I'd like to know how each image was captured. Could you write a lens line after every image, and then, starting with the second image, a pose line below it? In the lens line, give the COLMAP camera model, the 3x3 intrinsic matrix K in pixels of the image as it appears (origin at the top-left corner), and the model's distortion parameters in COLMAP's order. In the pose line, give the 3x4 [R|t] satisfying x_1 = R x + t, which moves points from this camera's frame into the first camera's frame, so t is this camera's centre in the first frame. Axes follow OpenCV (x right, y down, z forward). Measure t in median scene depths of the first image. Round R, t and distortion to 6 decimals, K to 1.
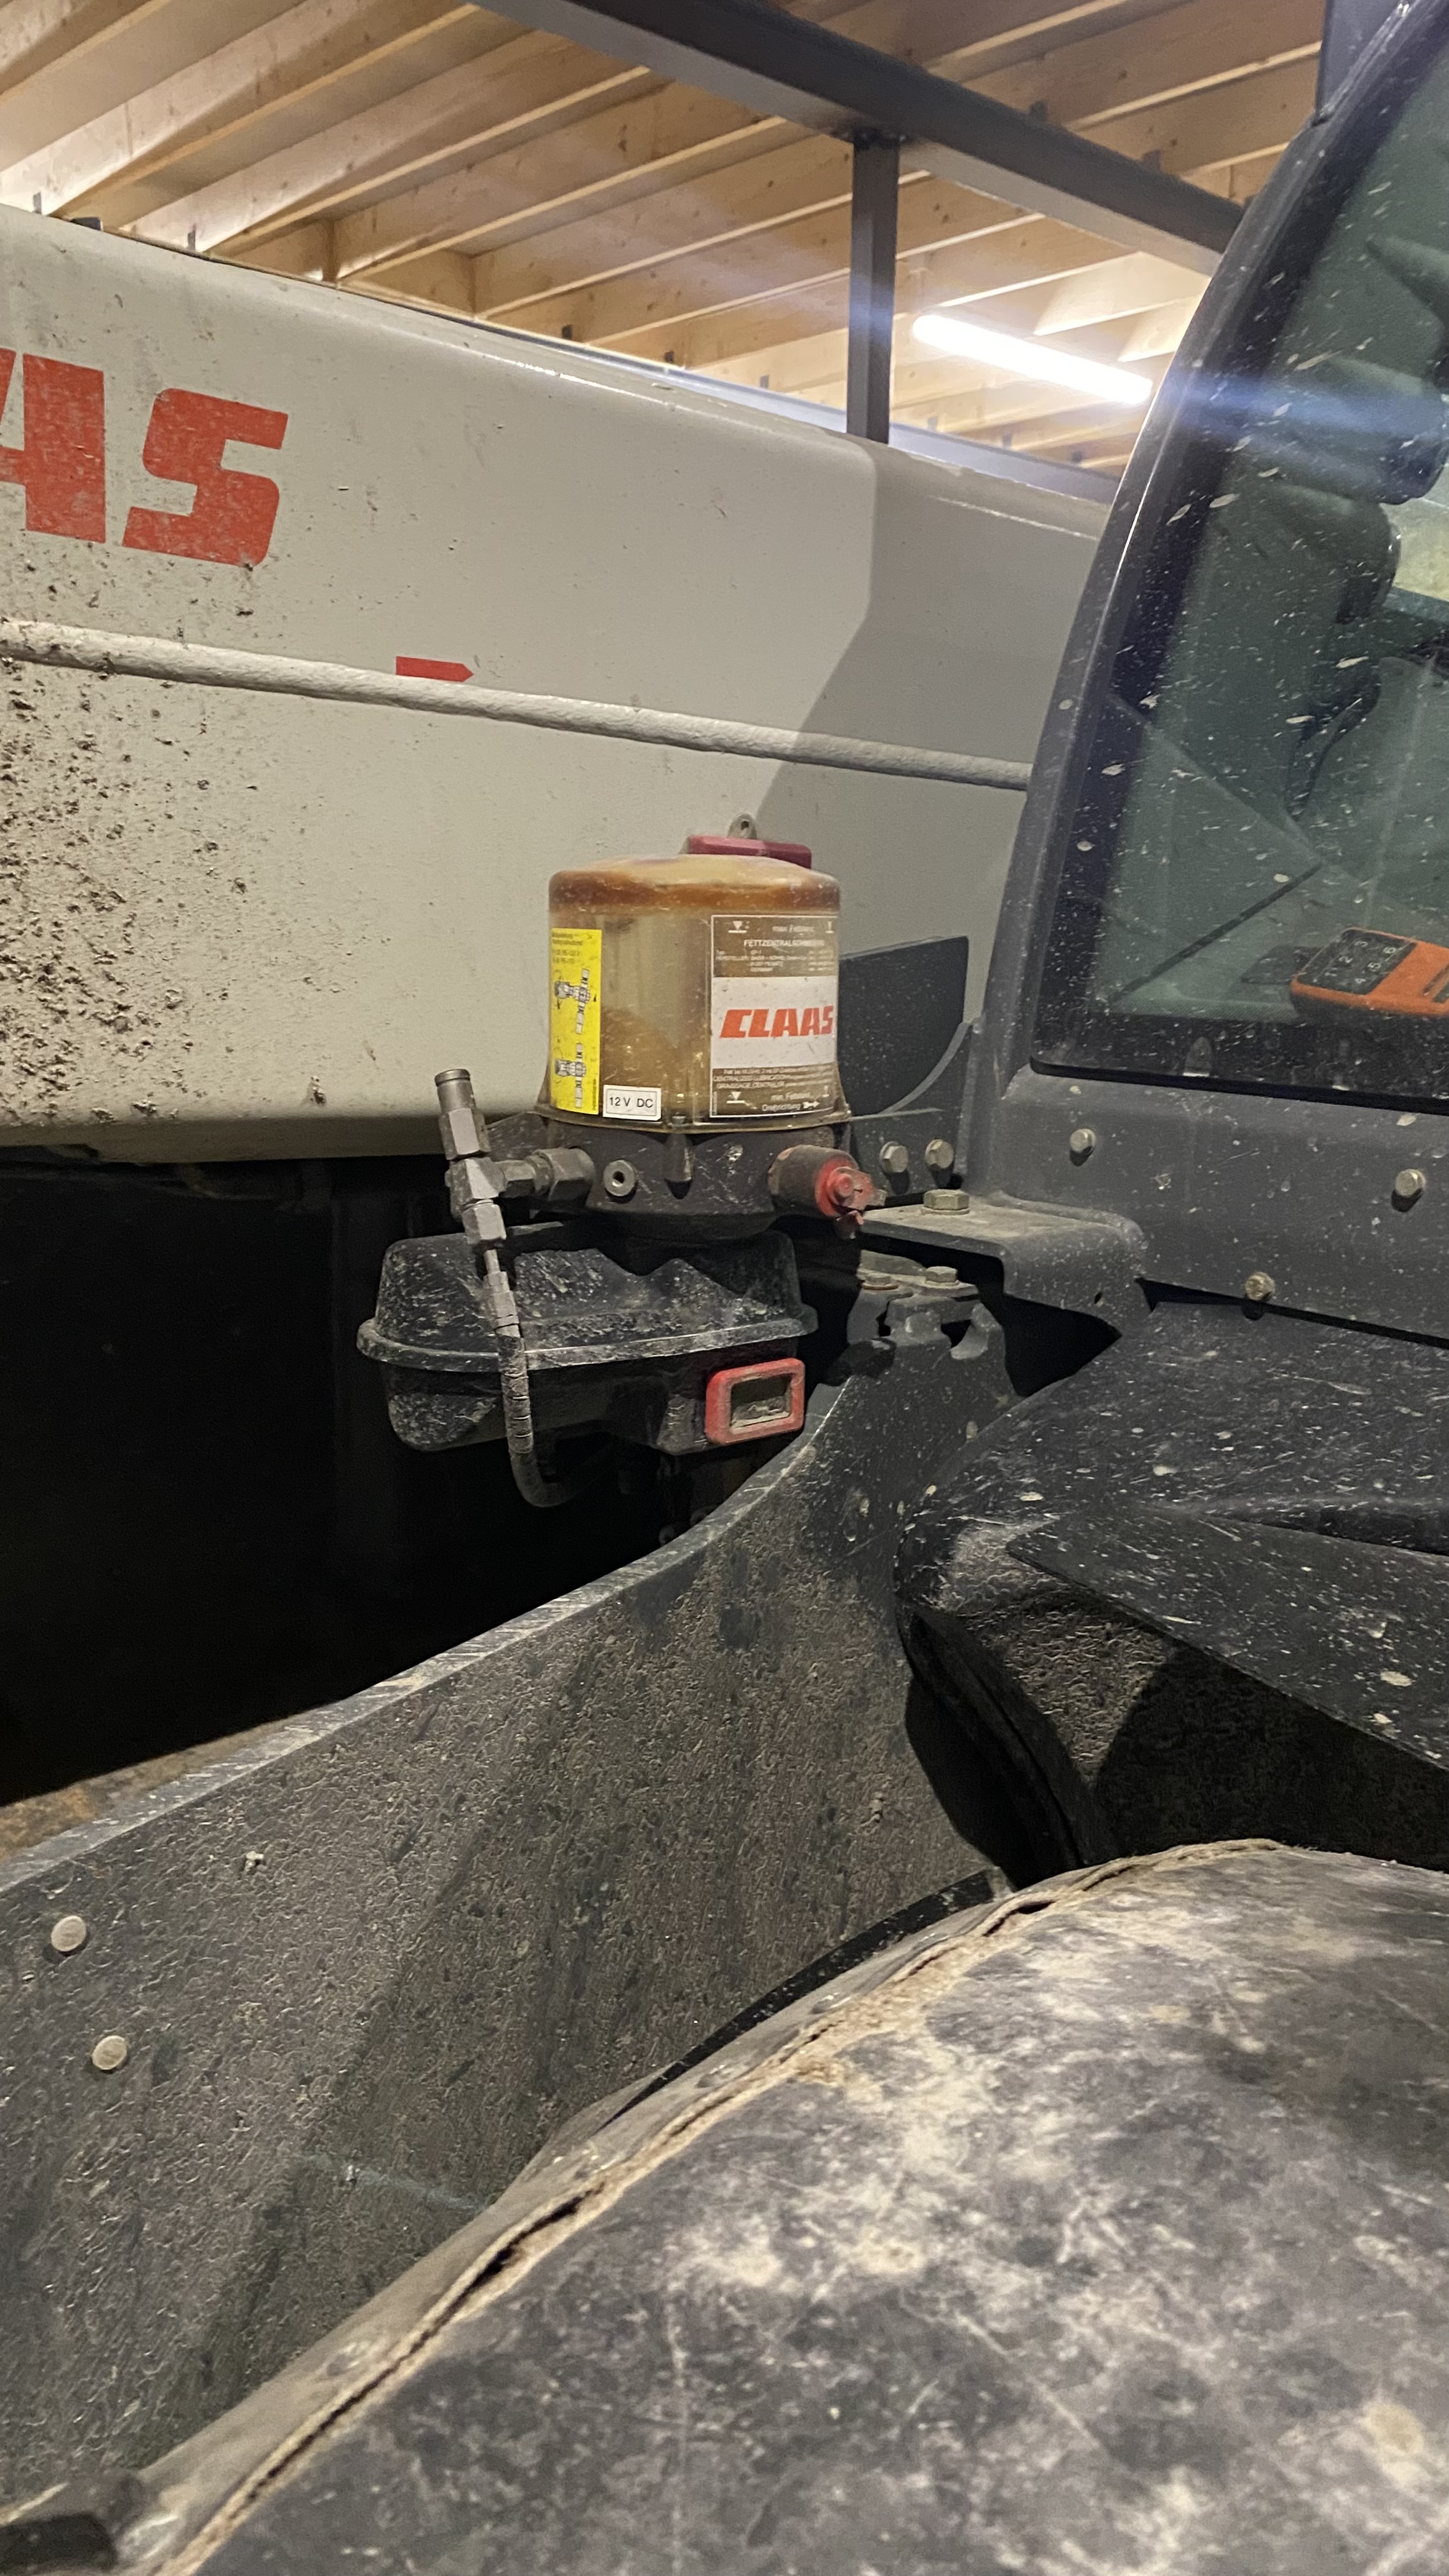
lens RADIAL K [[1935.8, 0, 721.6], [0, 1935.8, 1278.6], [0, 0, 1]] dist [0.030705, 0.001415]
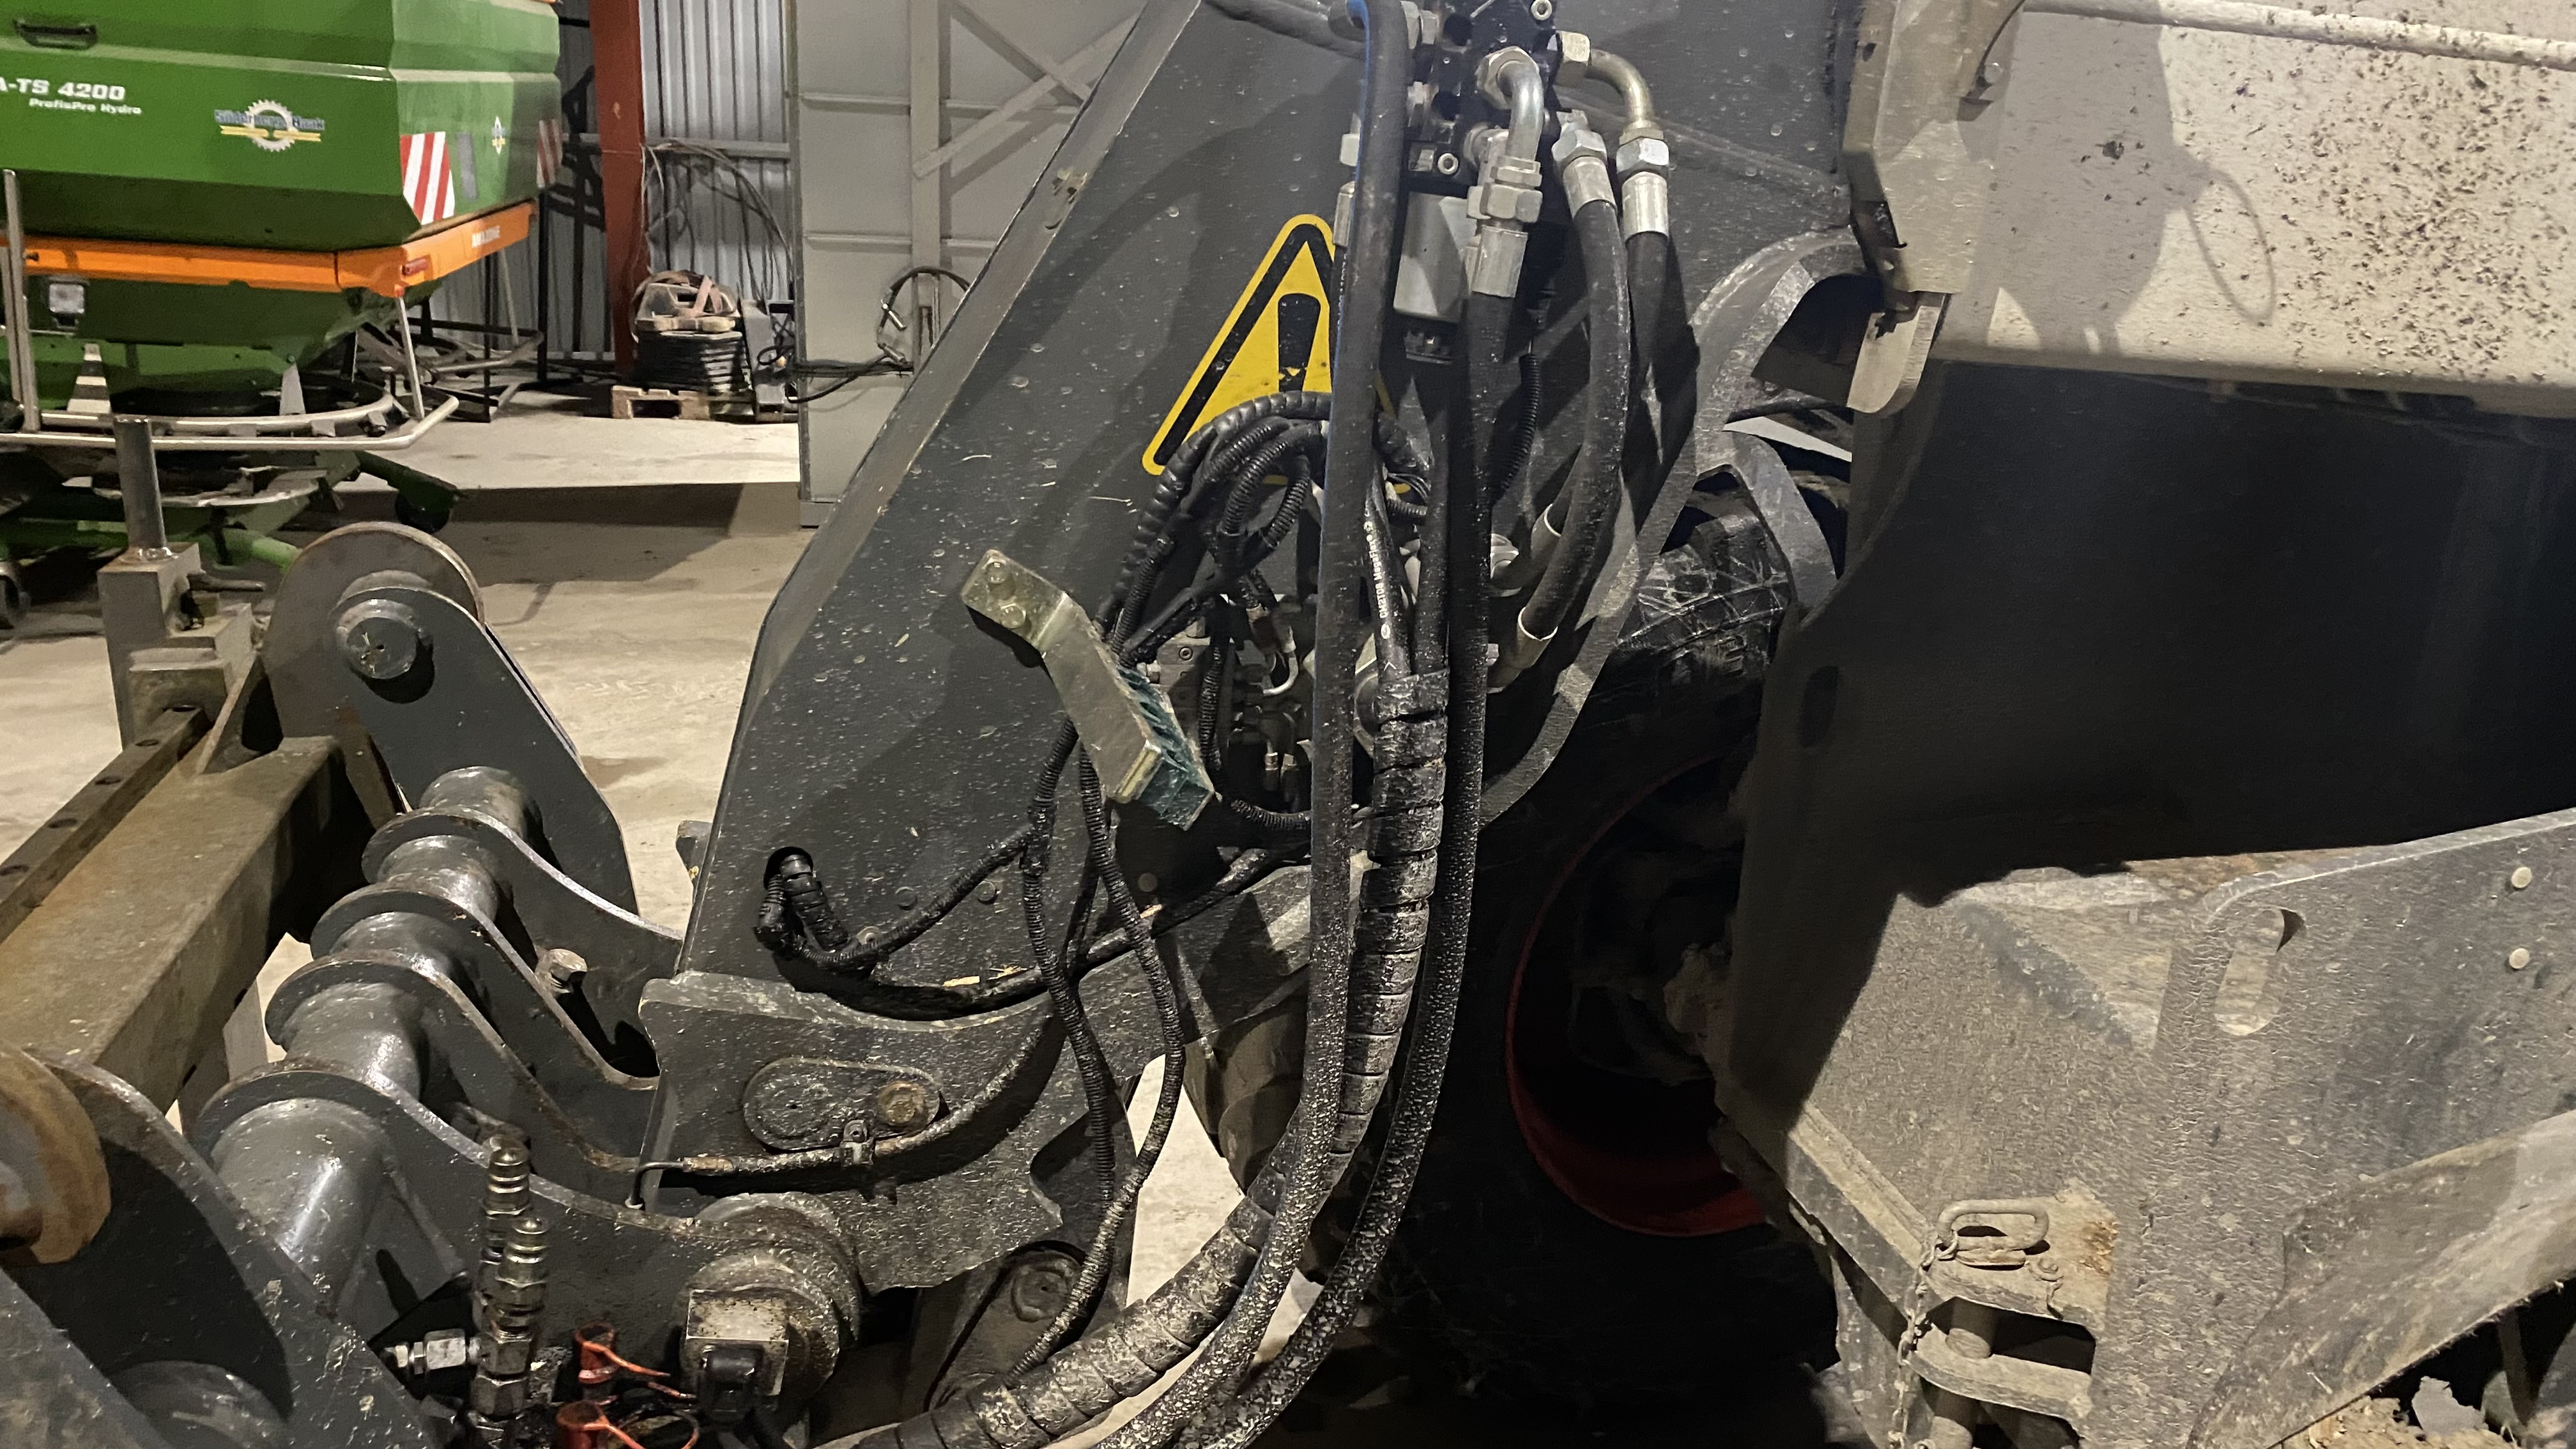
lens RADIAL K [[1935.8, 0, 1289.9], [0, 1935.8, 738.7], [0, 0, 1]] dist [0.030705, 0.001415]
pose [[0.900275, 0.156228, -0.406321, -0.521113], [-0.123755, 0.986722, 0.105187, 0.148800], [0.417359, -0.044413, 0.907656, -0.780617]]
